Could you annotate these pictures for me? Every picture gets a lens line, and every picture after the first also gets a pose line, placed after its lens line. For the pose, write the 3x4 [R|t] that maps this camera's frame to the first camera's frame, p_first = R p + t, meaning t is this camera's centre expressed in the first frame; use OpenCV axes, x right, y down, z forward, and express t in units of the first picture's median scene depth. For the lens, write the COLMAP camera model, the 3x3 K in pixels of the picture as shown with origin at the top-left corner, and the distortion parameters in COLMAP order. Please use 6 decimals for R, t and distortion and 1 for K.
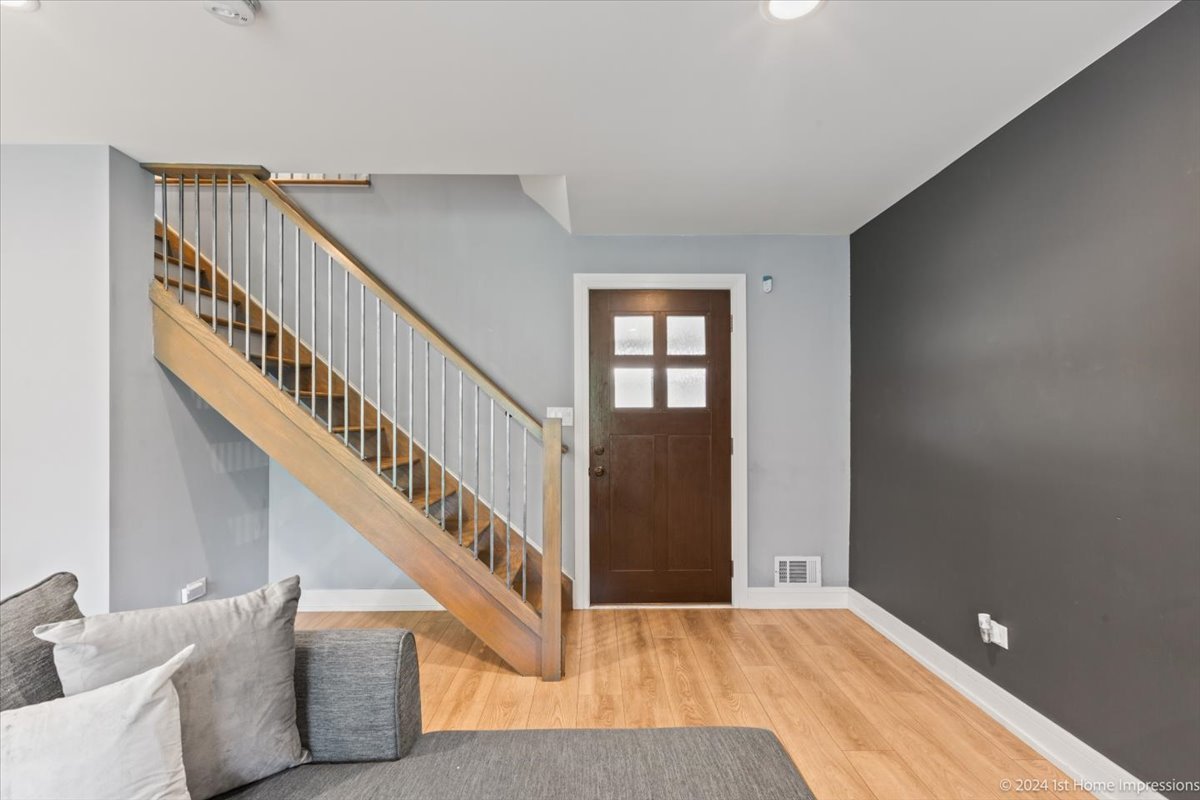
lens RADIAL K [[538.4, 0, 594.2], [0, 538.4, 411.6], [0, 0, 1]] dist [0.001443, -0.000191]
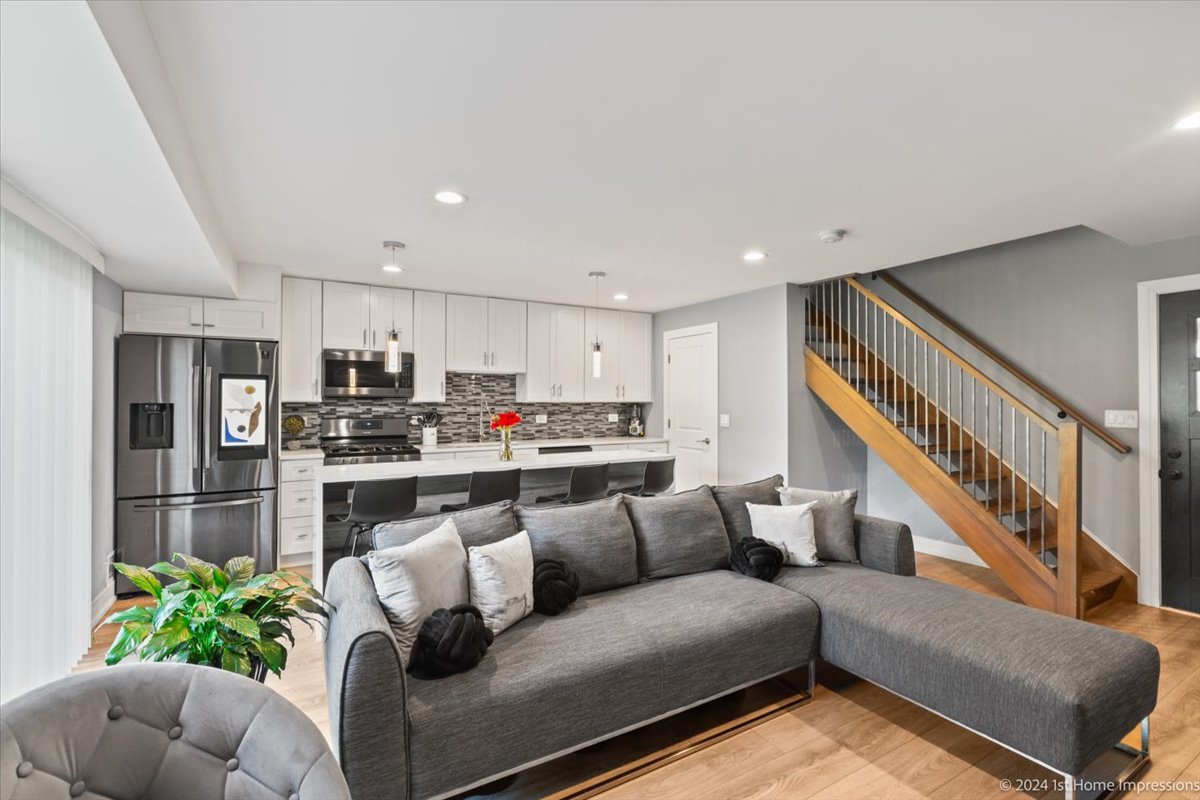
lens RADIAL K [[538.4, 0, 598.6], [0, 538.4, 399.0], [0, 0, 1]] dist [0.001443, -0.000191]
pose [[0.496342, -0.002375, -0.868124, 0.373797], [0.003453, 0.999994, -0.000762, -0.035999], [0.868120, -0.002619, 0.496347, -0.458672]]
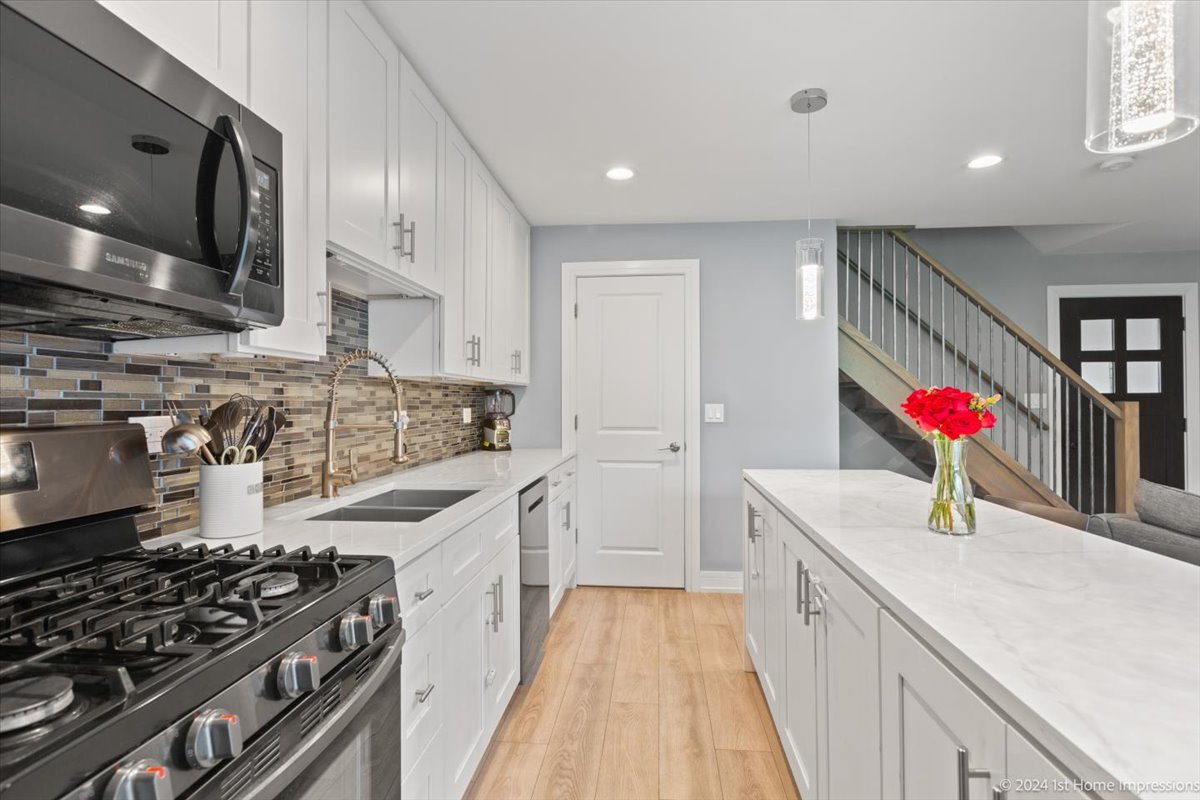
lens RADIAL K [[603.0, 0, 605.0], [0, 603.0, 395.8], [0, 0, 1]] dist [0.013073, 0.000282]
pose [[0.996036, -0.000726, -0.088946, -0.992724], [0.000458, 0.999995, -0.003038, 0.000019], [0.088948, 0.002985, 0.996032, -0.517982]]
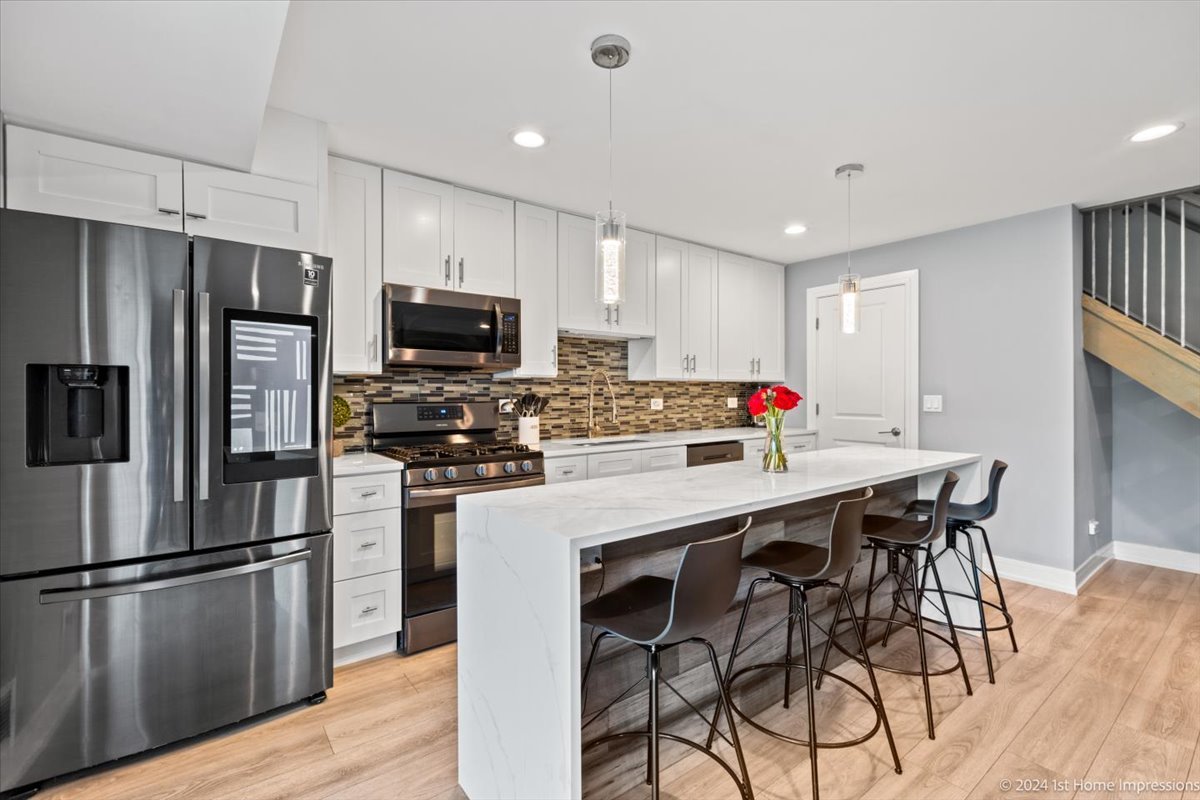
lens RADIAL K [[538.4, 0, 601.3], [0, 538.4, 394.9], [0, 0, 1]] dist [0.001443, -0.000191]
pose [[0.604628, 0.001880, -0.796506, -0.363010], [0.006699, 0.999950, 0.007445, -0.002406], [0.796480, -0.009837, 0.604585, -0.626970]]
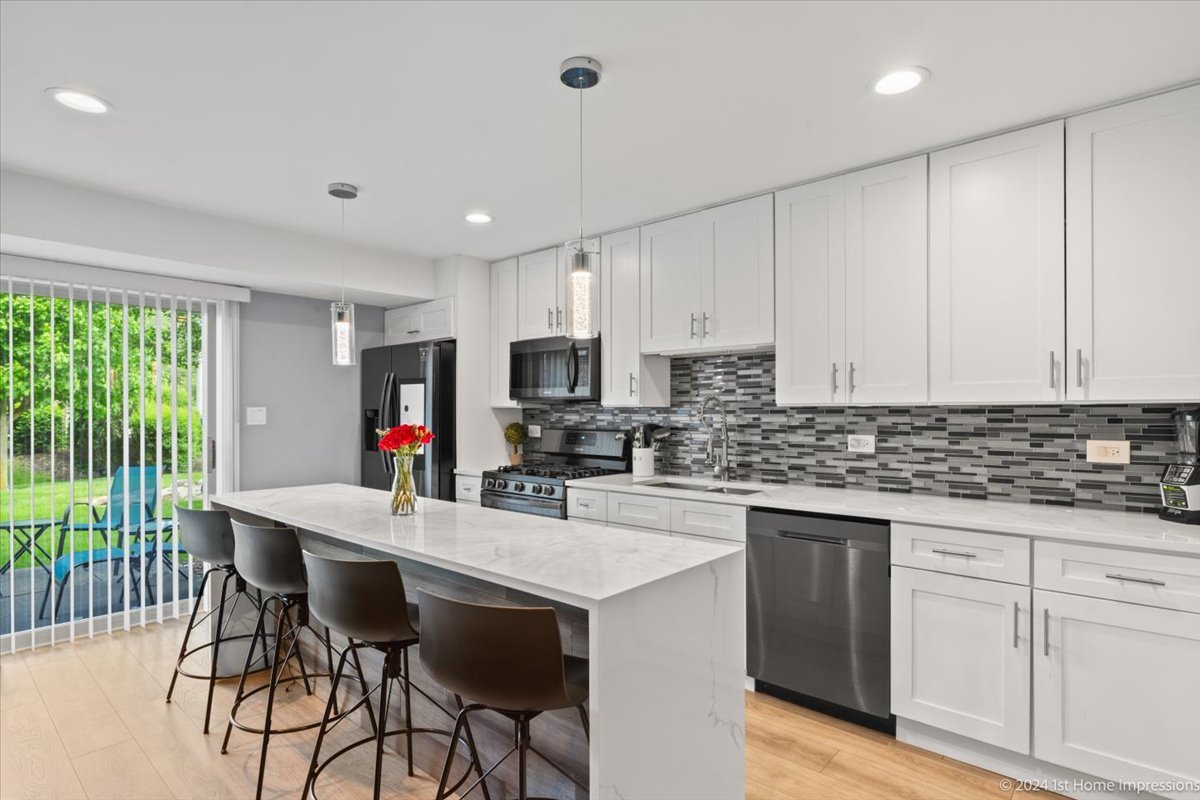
lens RADIAL K [[603.2, 0, 605.6], [0, 603.2, 408.3], [0, 0, 1]] dist [-0.002678, -0.000934]
pose [[-0.655678, -0.000413, -0.755041, -0.392715], [0.007474, 0.999947, -0.007037, -0.019369], [0.755004, -0.010257, -0.655640, 0.611106]]
